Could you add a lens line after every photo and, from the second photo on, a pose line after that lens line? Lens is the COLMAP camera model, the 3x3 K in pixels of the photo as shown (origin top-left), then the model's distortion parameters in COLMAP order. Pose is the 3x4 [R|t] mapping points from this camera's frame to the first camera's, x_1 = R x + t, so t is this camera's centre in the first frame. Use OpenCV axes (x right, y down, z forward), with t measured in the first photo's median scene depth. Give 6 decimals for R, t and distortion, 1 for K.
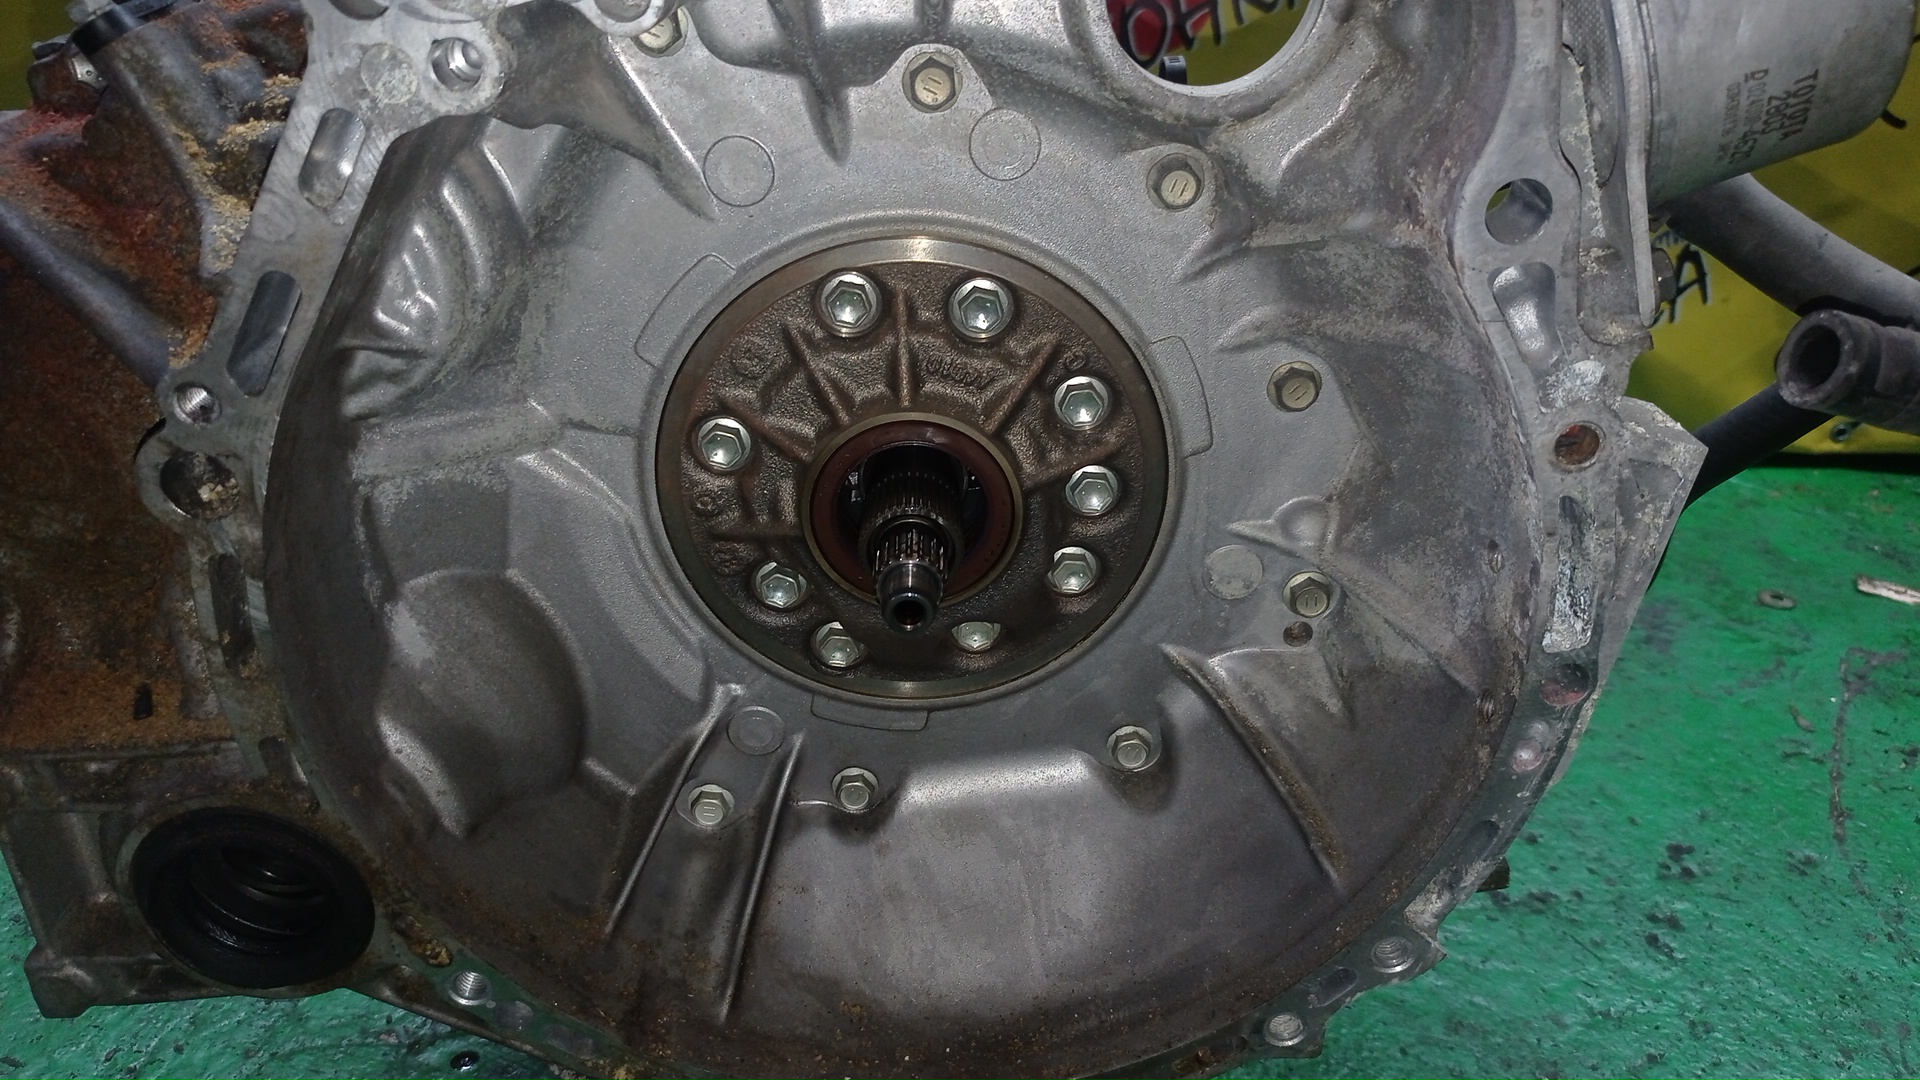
lens RADIAL K [[1462.9, 0, 1019.2], [0, 1462.9, 500.9], [0, 0, 1]] dist [-0.013661, 0.012647]
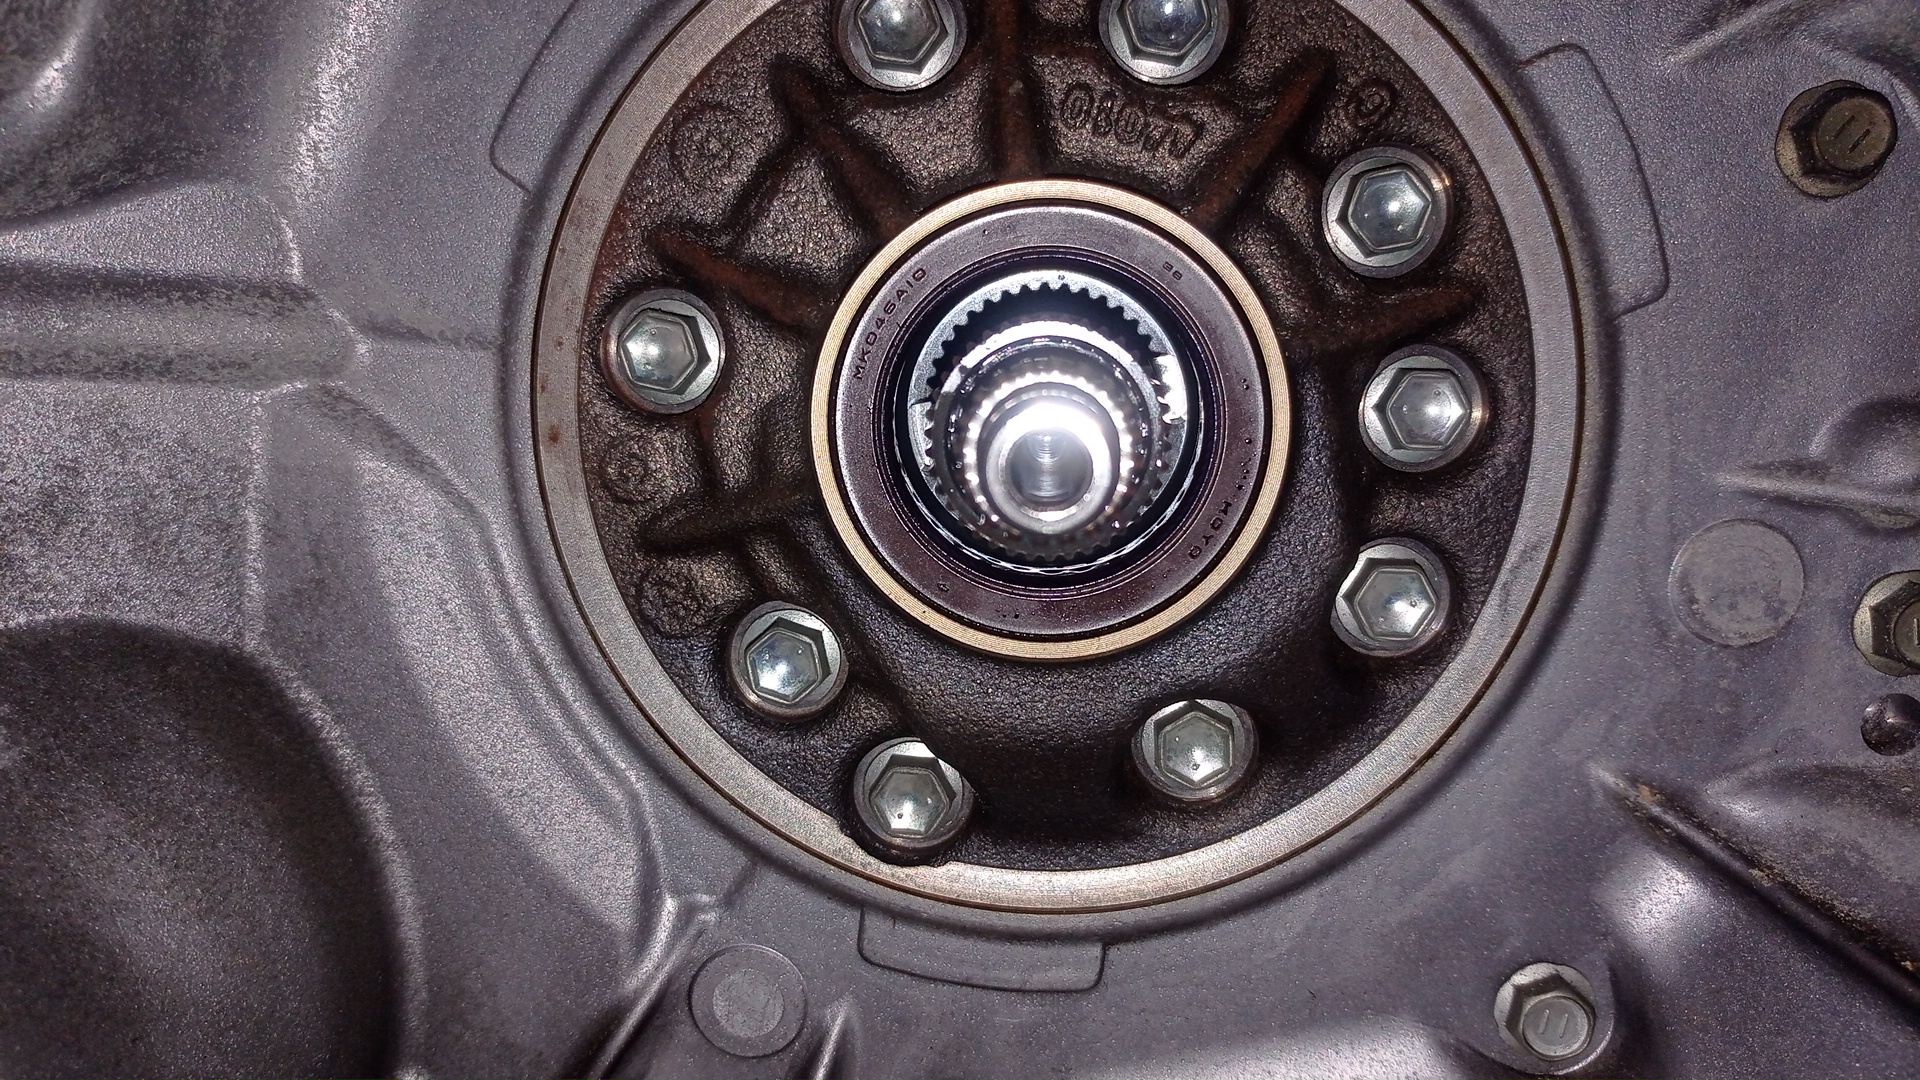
lens RADIAL K [[1462.9, 0, 955.1], [0, 1462.9, 552.6], [0, 0, 1]] dist [-0.013661, 0.012647]
pose [[0.992568, -0.073219, -0.097196, -0.055912], [0.039271, 0.948726, -0.313651, 0.173534], [0.115178, 0.307503, 0.944551, 0.517124]]
